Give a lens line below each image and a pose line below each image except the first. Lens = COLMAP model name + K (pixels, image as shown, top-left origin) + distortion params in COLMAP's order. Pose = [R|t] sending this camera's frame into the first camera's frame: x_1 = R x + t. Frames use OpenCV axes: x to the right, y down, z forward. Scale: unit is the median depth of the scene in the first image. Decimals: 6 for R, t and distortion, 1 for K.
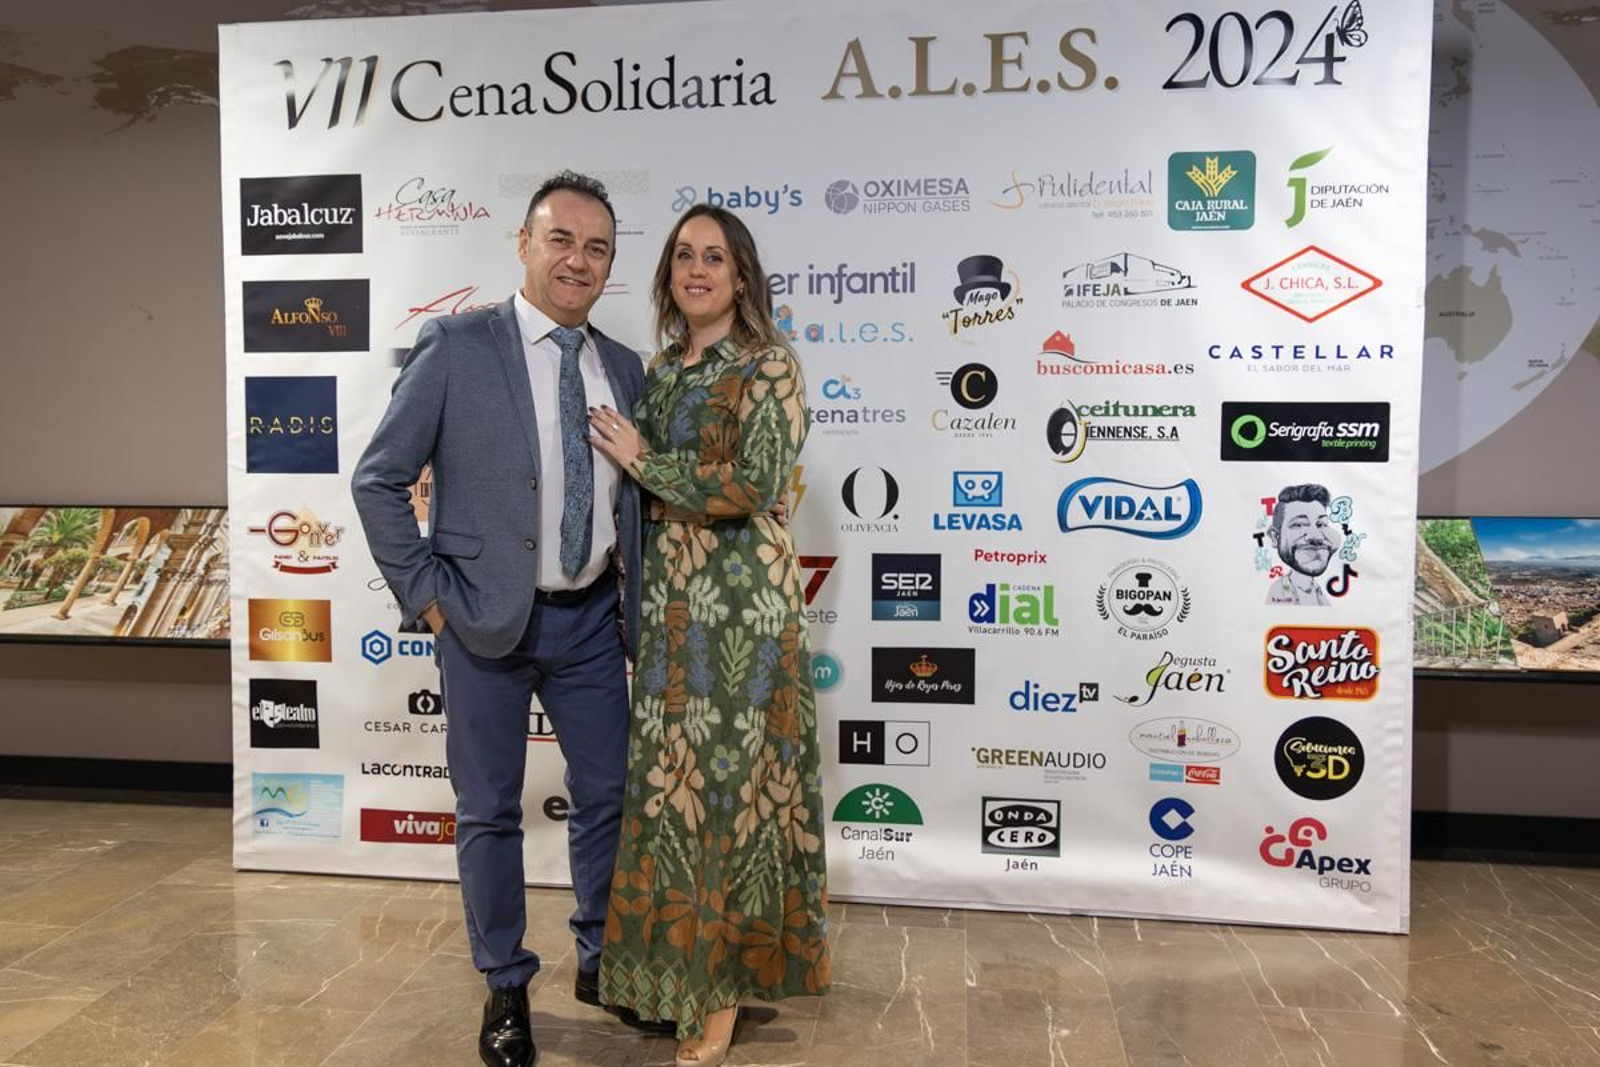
lens RADIAL K [[1721.6, 0, 724.8], [0, 1721.6, 517.5], [0, 0, 1]] dist [0.000206, -0.010934]
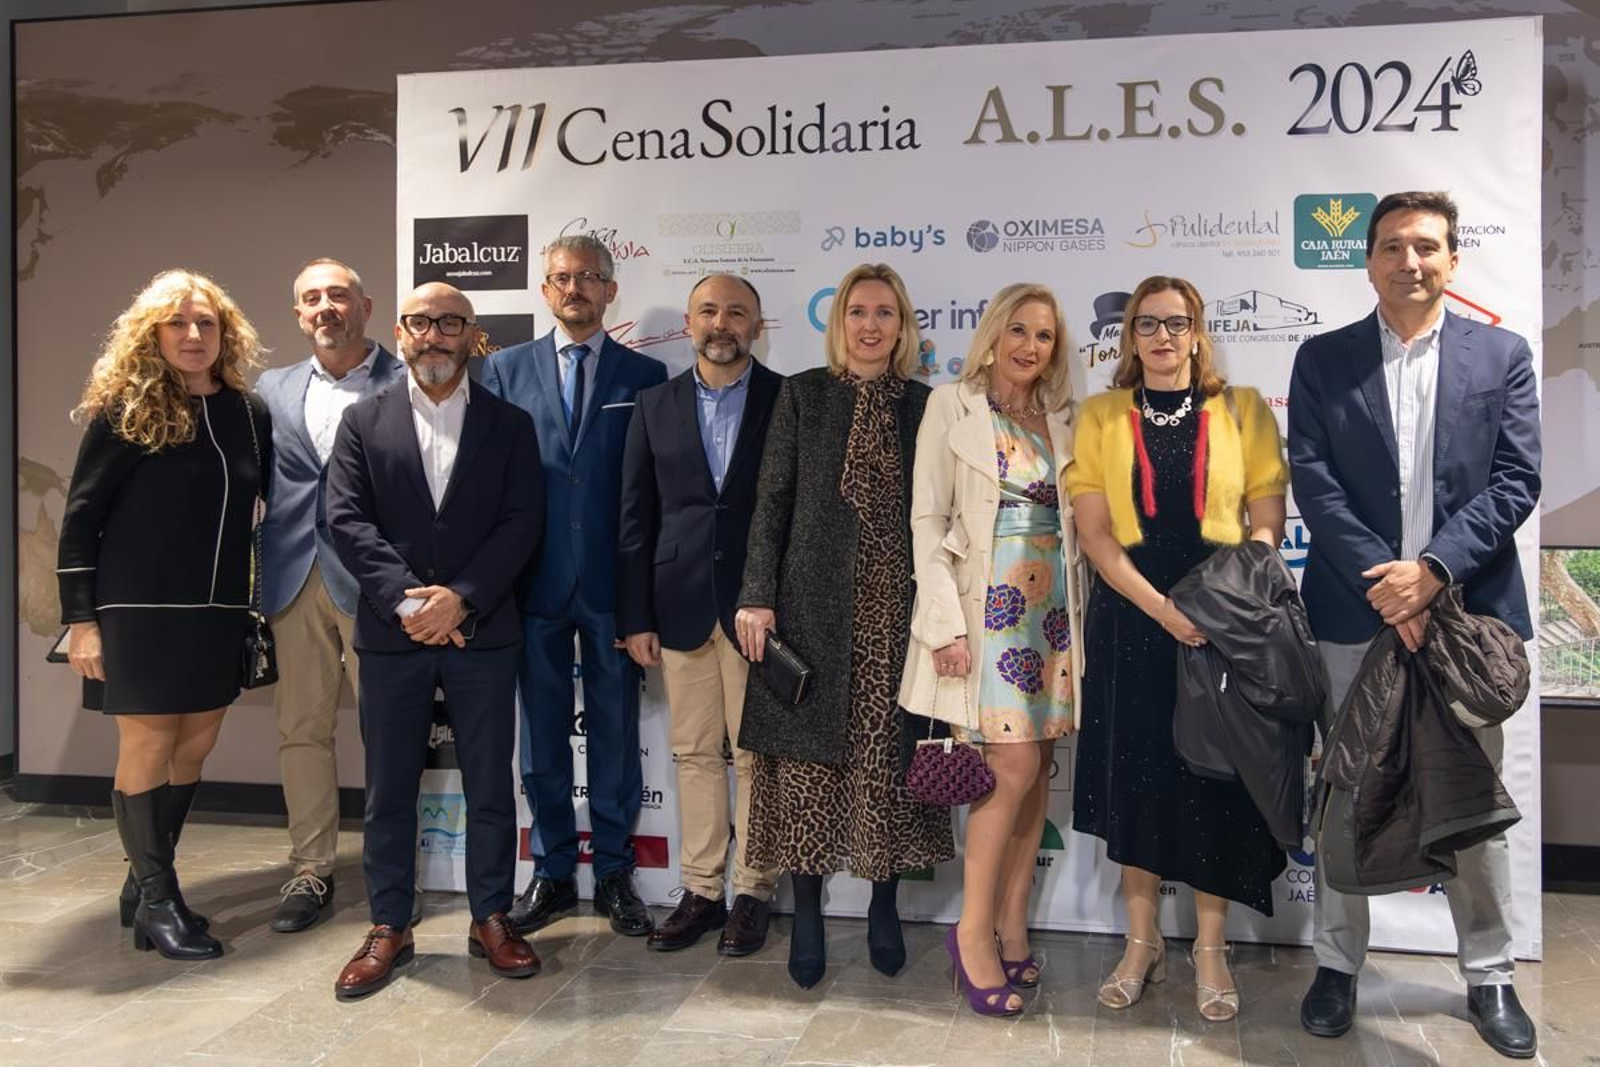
lens RADIAL K [[2509.4, 0, 839.5], [0, 2509.4, 368.5], [0, 0, 1]] dist [-0.009950, -0.150689]
pose [[0.997238, -0.000410, -0.074268, 0.094339], [-0.005701, 0.996613, -0.082041, 0.018616], [0.074050, 0.082237, 0.993858, -0.511464]]
